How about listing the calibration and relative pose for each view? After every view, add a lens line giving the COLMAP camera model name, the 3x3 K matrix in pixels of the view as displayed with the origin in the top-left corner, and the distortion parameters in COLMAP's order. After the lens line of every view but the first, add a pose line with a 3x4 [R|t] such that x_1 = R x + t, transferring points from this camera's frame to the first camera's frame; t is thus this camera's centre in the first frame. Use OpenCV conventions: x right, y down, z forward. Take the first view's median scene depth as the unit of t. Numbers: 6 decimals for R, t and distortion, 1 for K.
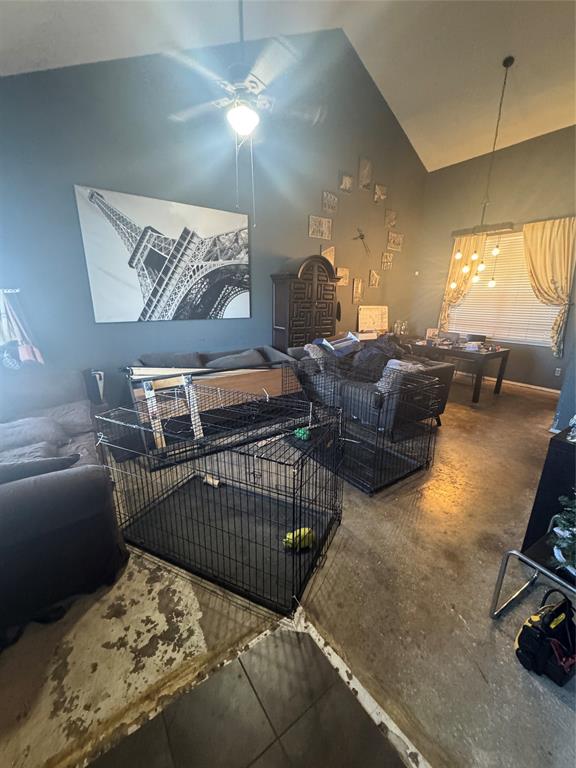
lens RADIAL K [[307.4, 0, 287.5], [0, 307.4, 383.7], [0, 0, 1]] dist [-0.002925, -0.000120]
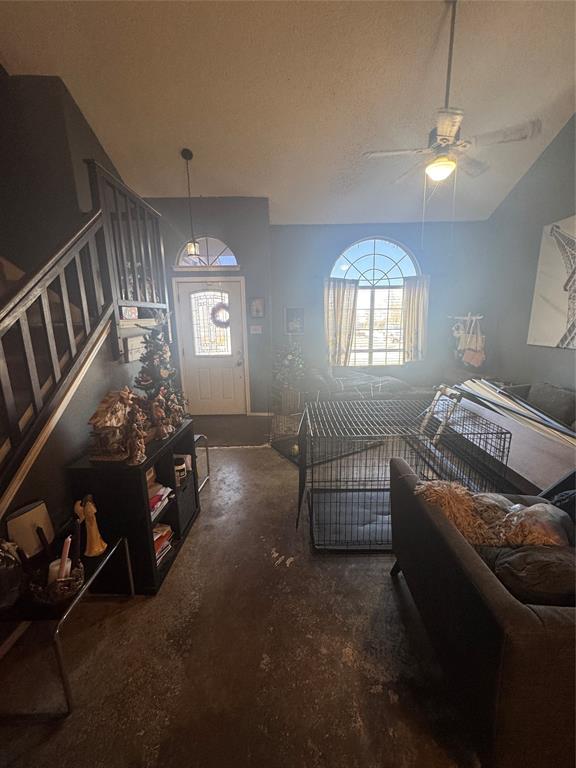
lens RADIAL K [[307.4, 0, 287.4], [0, 307.4, 382.0], [0, 0, 1]] dist [-0.002925, -0.000120]
pose [[-0.576901, 0.166220, -0.799723, 0.618741], [-0.217352, 0.912537, 0.346461, -0.210041], [0.787365, 0.373695, -0.490315, 0.711941]]
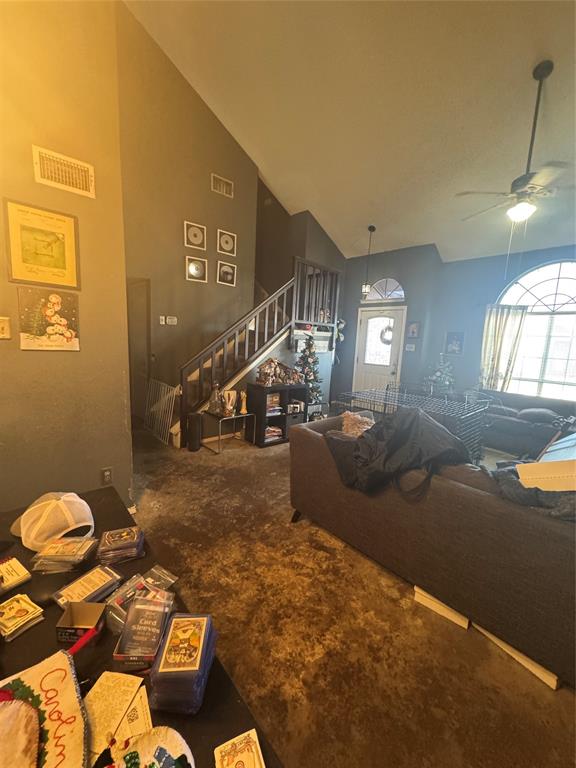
lens RADIAL K [[307.4, 0, 289.6], [0, 307.4, 384.7], [0, 0, 1]] dist [-0.002925, -0.000120]
pose [[-0.988175, -0.046749, -0.146031, 0.512585], [-0.102199, 0.910803, 0.399992, -0.299806], [0.114306, 0.410187, -0.904810, 1.170757]]
